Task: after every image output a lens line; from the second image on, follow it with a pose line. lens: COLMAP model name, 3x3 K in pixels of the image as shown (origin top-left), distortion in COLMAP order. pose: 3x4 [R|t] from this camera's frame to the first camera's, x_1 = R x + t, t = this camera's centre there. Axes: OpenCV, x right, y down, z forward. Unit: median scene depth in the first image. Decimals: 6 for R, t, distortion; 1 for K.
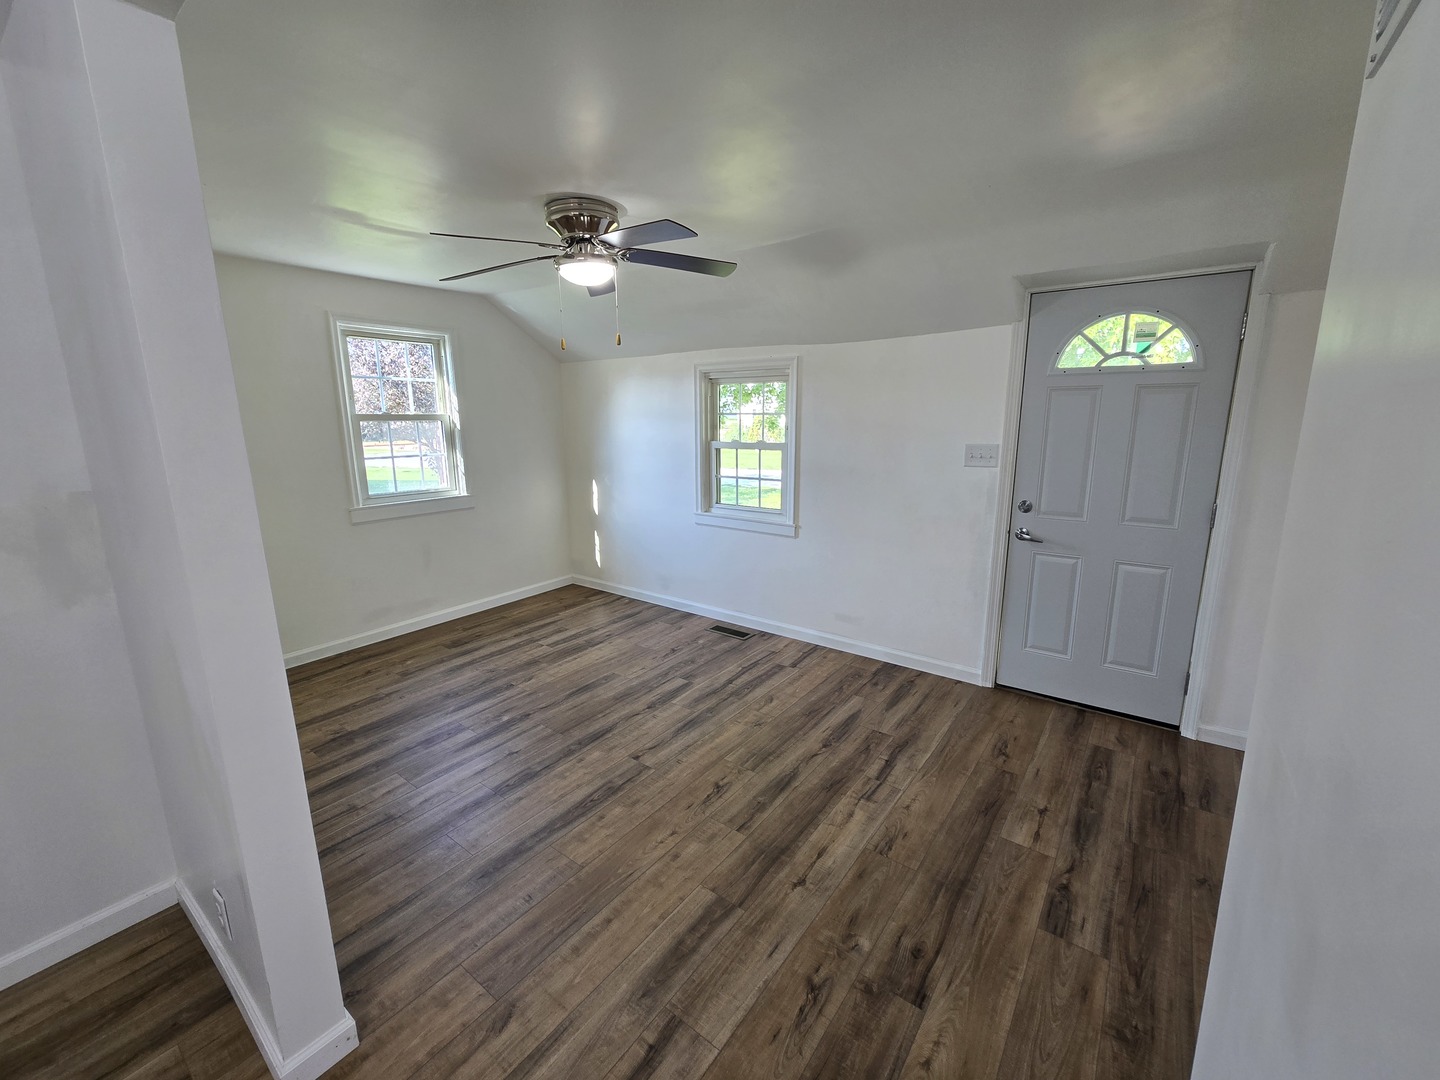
lens RADIAL K [[592.7, 0, 731.1], [0, 592.7, 533.4], [0, 0, 1]] dist [0.002135, 0.000963]
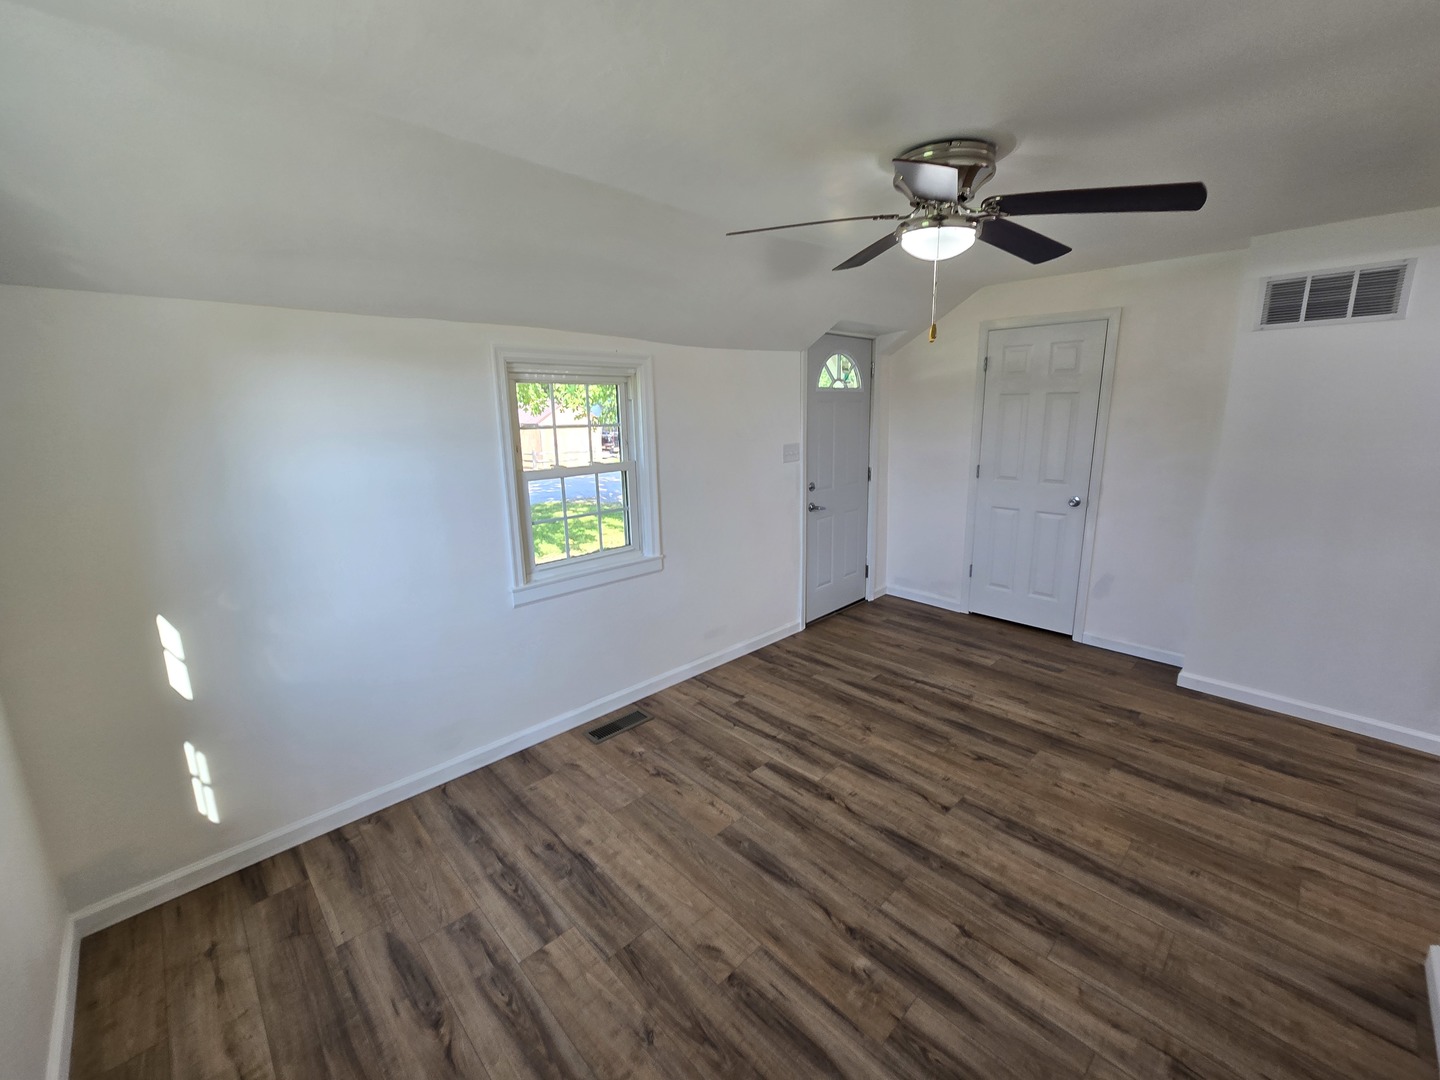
lens RADIAL K [[592.7, 0, 731.1], [0, 592.7, 533.4], [0, 0, 1]] dist [0.002135, 0.000963]
pose [[0.153125, -0.200091, 0.967738, -0.870371], [0.211135, 0.963298, 0.165765, -0.207573], [-0.965388, 0.178940, 0.189751, 0.939949]]
